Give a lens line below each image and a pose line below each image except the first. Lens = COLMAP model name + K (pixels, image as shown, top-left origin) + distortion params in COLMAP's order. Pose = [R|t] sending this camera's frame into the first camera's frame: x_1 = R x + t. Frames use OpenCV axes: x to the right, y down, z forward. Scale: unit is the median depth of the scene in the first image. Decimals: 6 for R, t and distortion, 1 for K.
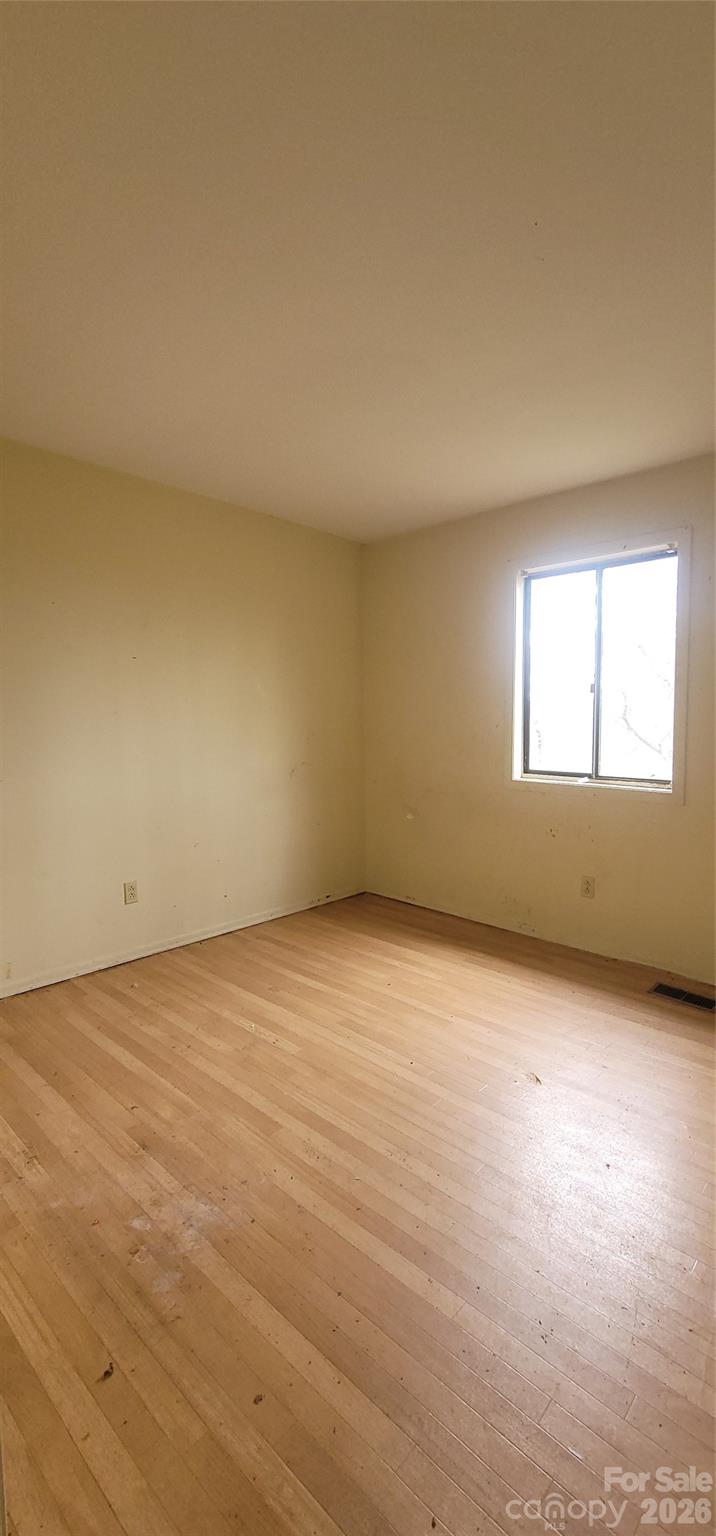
lens RADIAL K [[641.2, 0, 354.5], [0, 641.2, 736.9], [0, 0, 1]] dist [-0.001082, -0.000052]
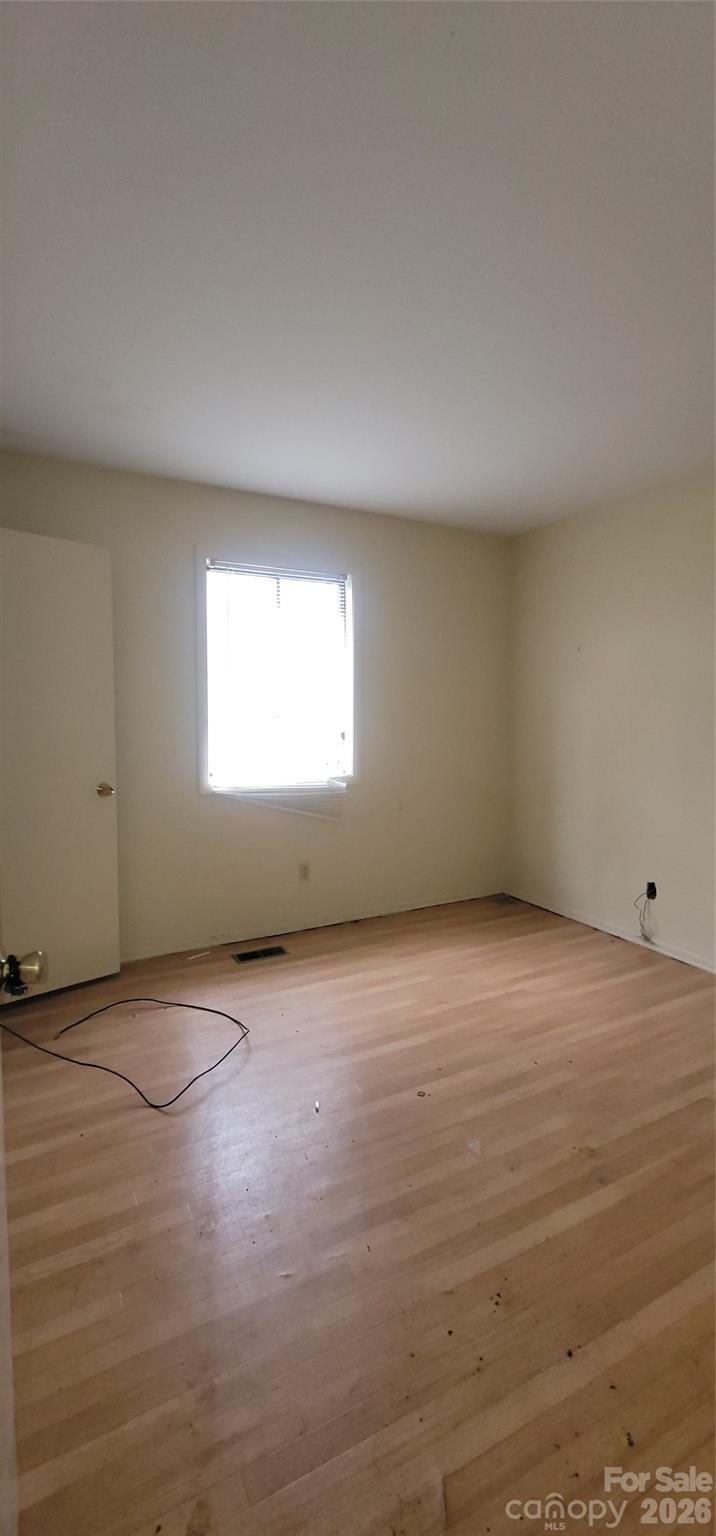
lens RADIAL K [[641.2, 0, 354.5], [0, 641.2, 736.9], [0, 0, 1]] dist [-0.001082, -0.000052]
pose [[0.310408, -0.043327, 0.949616, -0.786847], [0.030248, 0.998905, 0.035688, -0.042365], [-0.950122, 0.017646, 0.311379, 0.727187]]
